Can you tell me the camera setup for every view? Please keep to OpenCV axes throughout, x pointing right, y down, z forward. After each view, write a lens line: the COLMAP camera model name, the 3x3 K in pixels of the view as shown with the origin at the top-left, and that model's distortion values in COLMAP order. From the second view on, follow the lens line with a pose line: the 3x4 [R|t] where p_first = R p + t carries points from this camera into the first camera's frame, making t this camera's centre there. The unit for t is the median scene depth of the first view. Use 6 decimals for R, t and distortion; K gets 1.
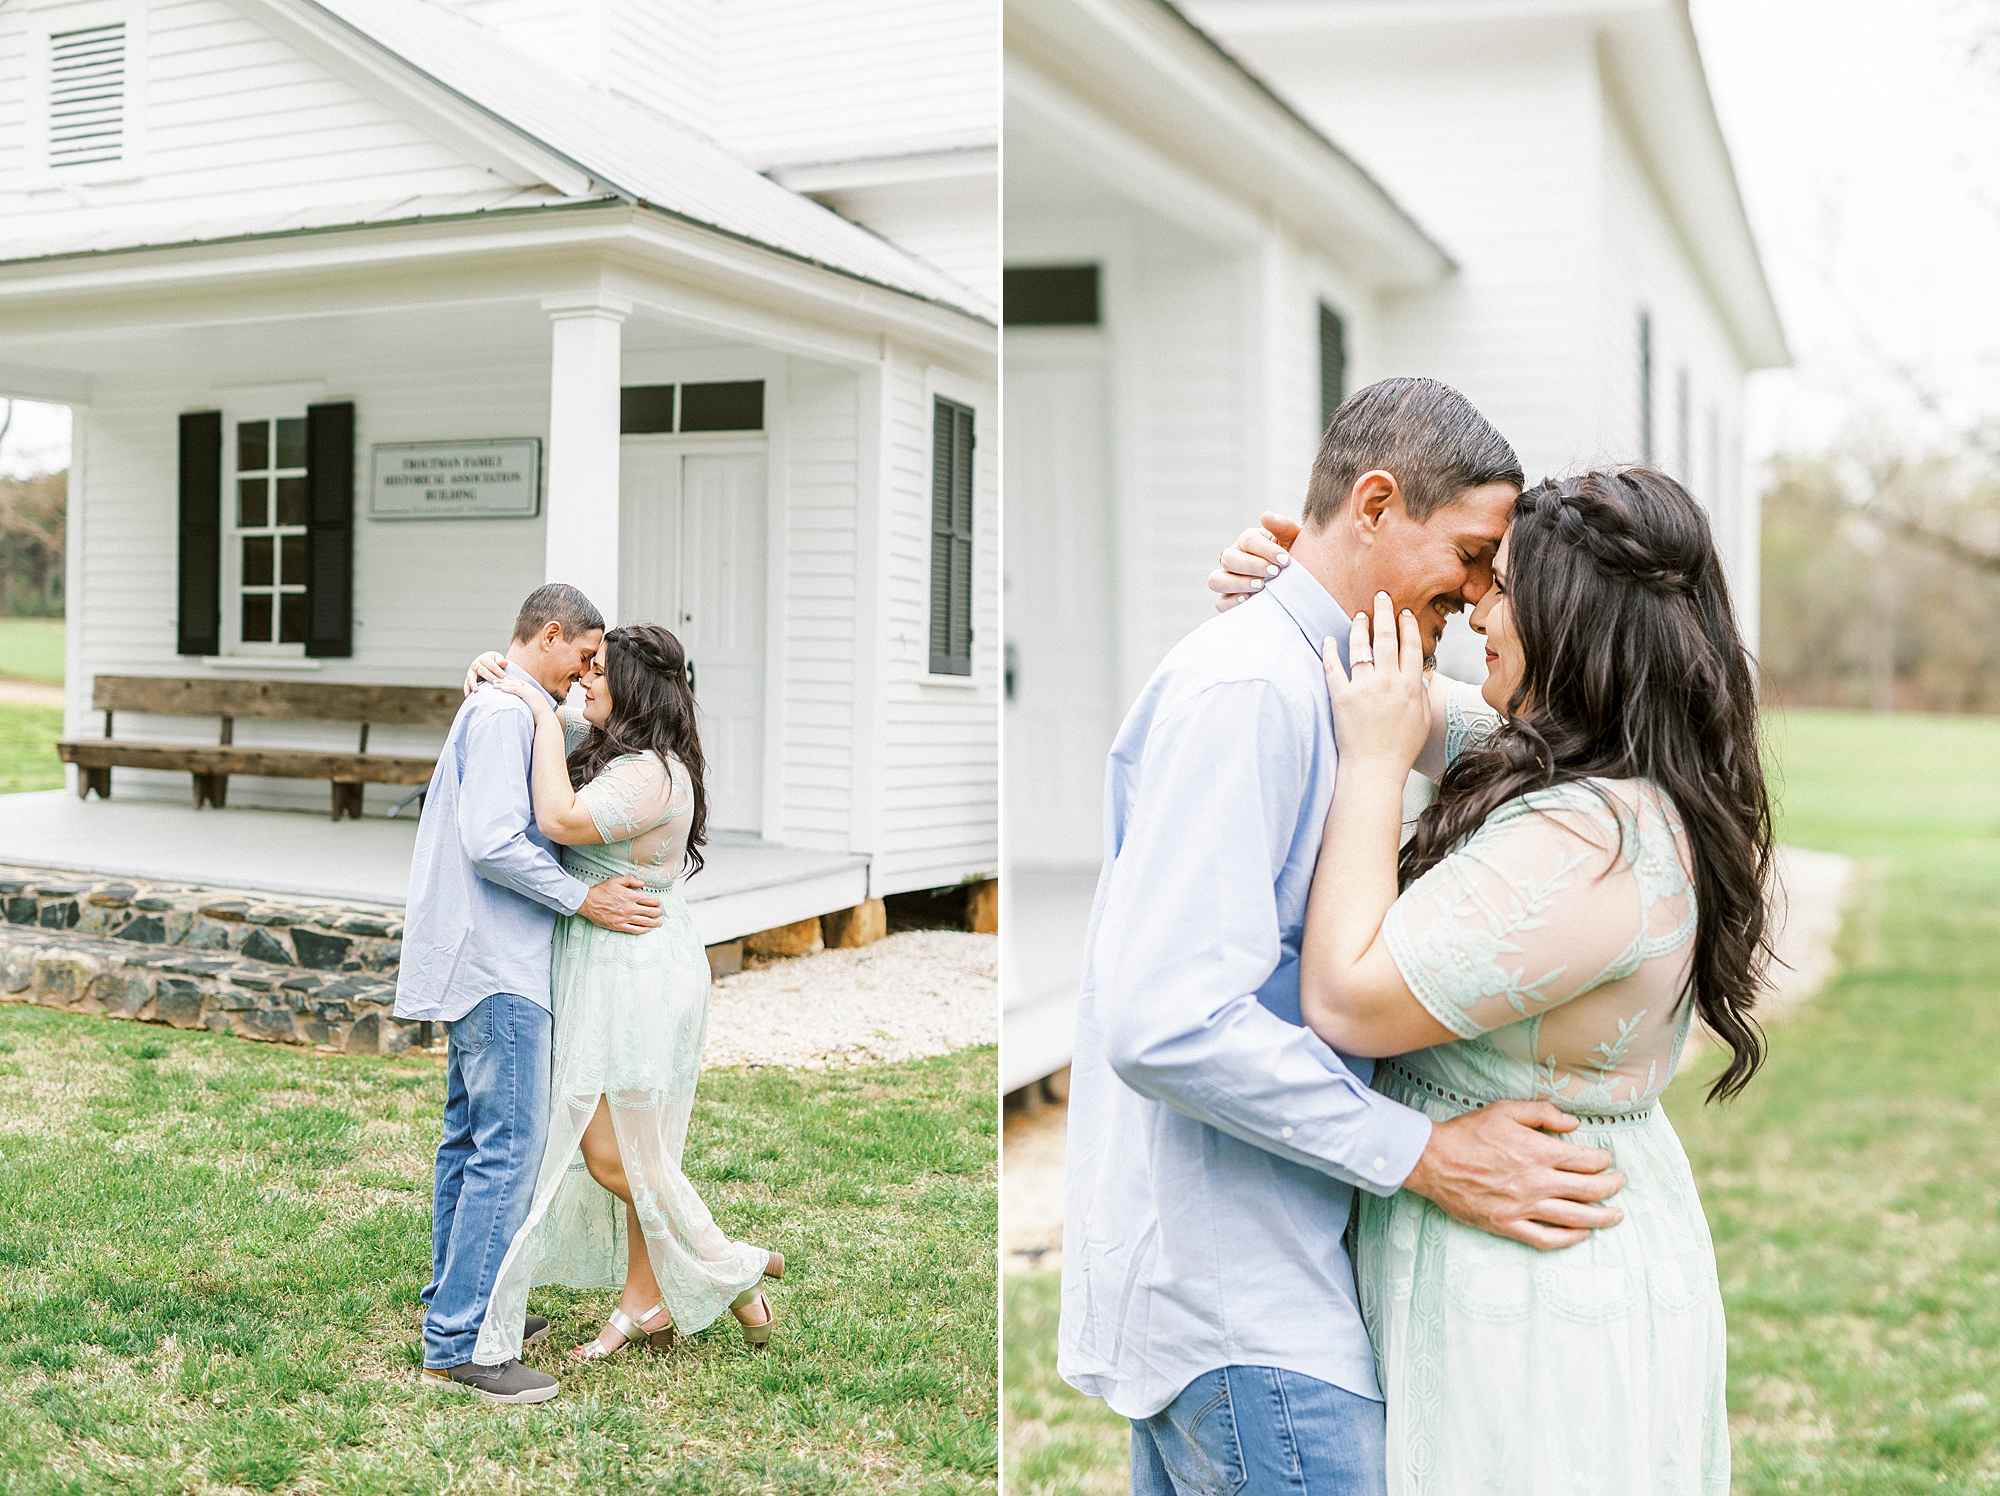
lens RADIAL K [[2272.2, 0, 490.9], [0, 2272.2, 711.4], [0, 0, 1]] dist [0.007709, -0.009342]
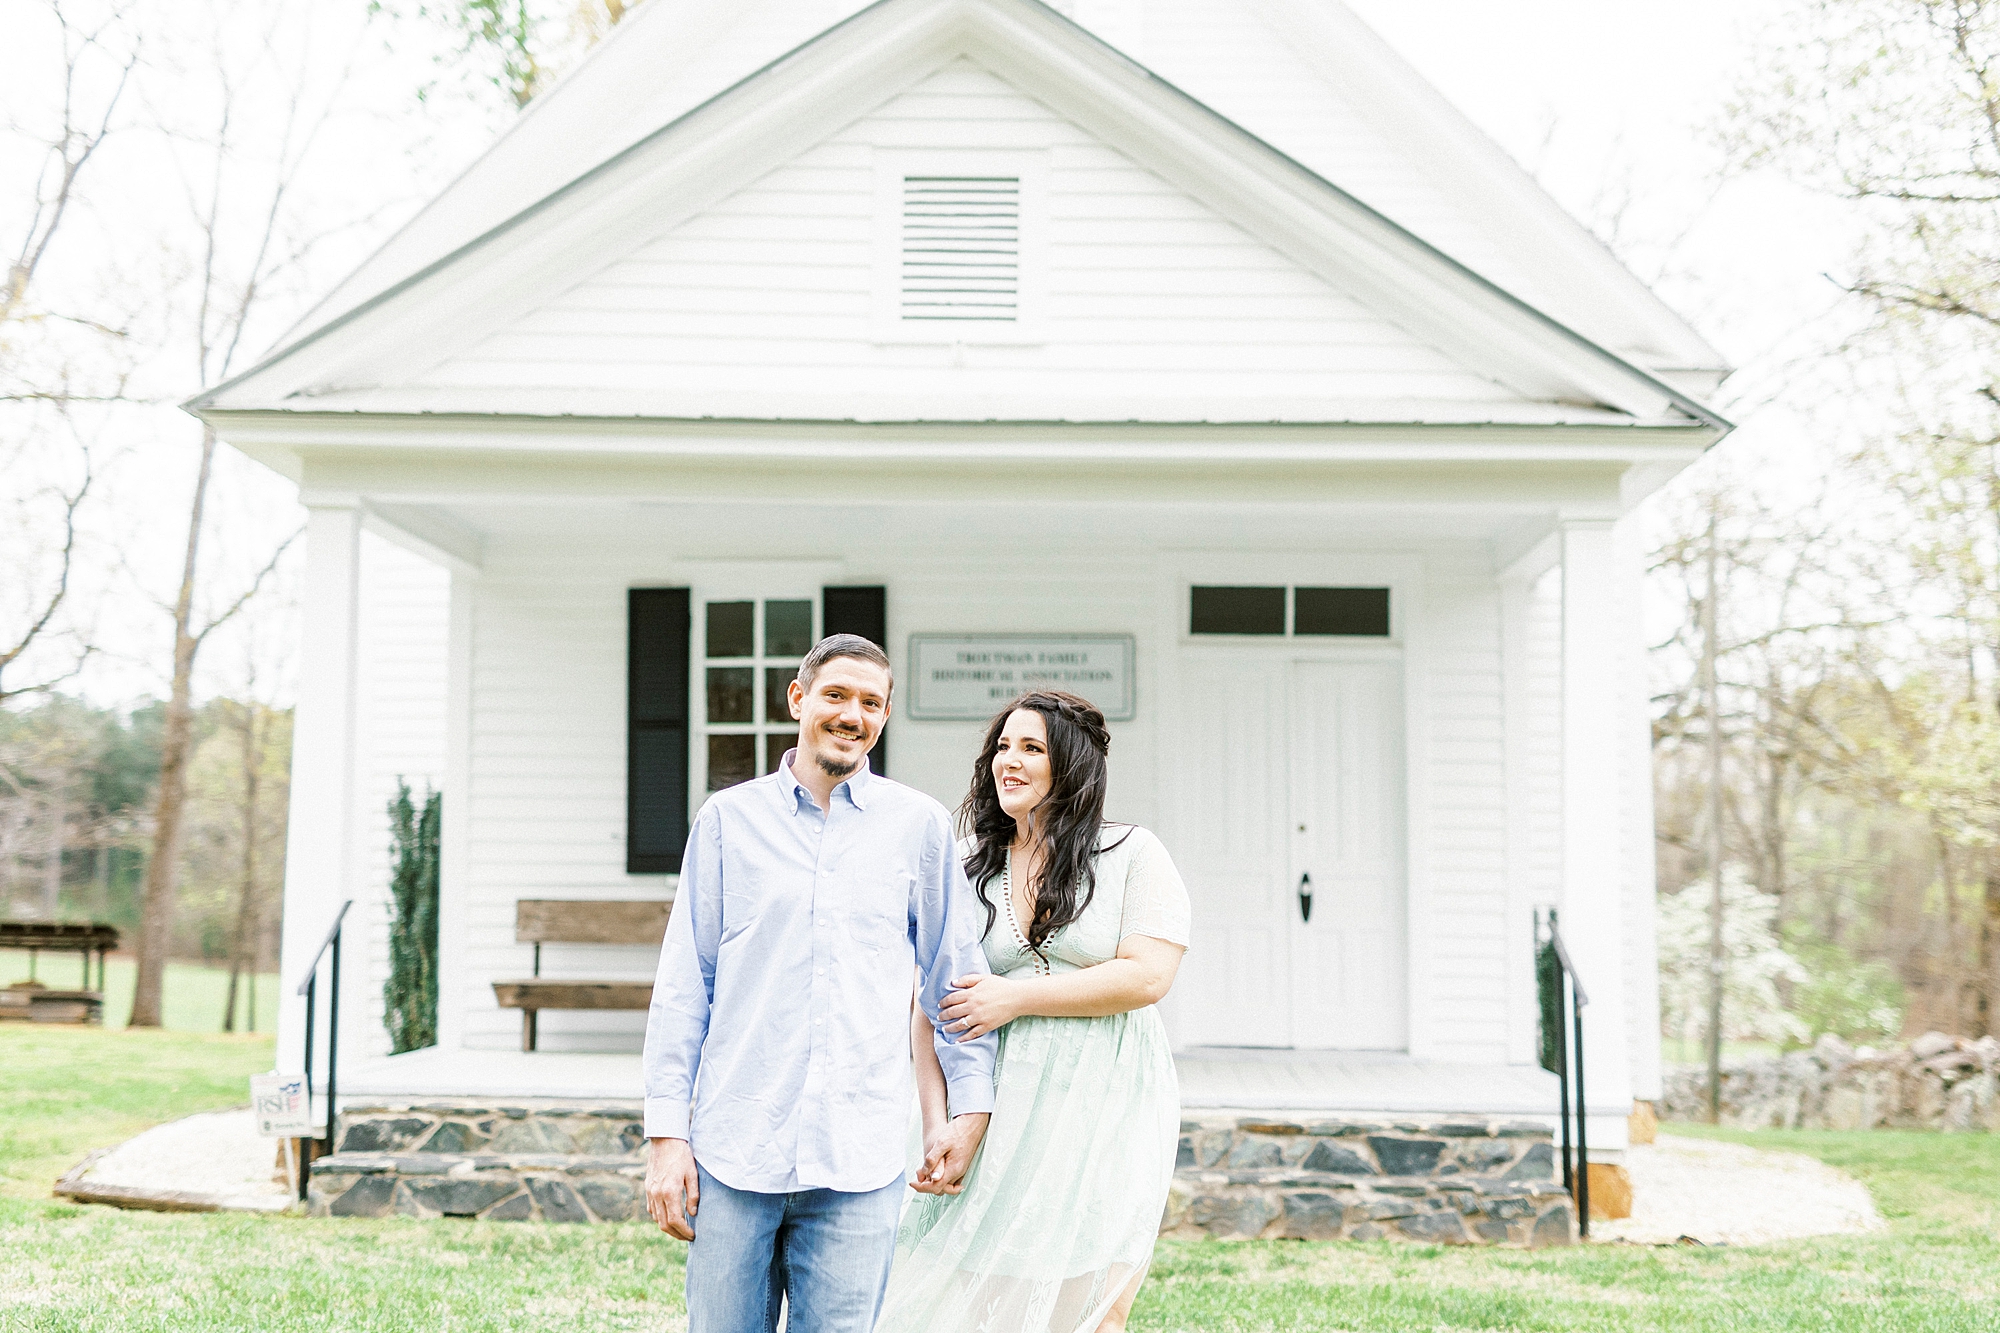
lens RADIAL K [[3004.5, 0, 1000.0], [0, 3004.5, 666.5], [0, 0, 1]] dist [-0.005529, -0.006587]
pose [[0.851707, 0.034322, 0.522894, -0.868083], [0.024178, 0.994216, -0.104641, 0.026056], [-0.523461, 0.101766, 0.845951, -0.015895]]
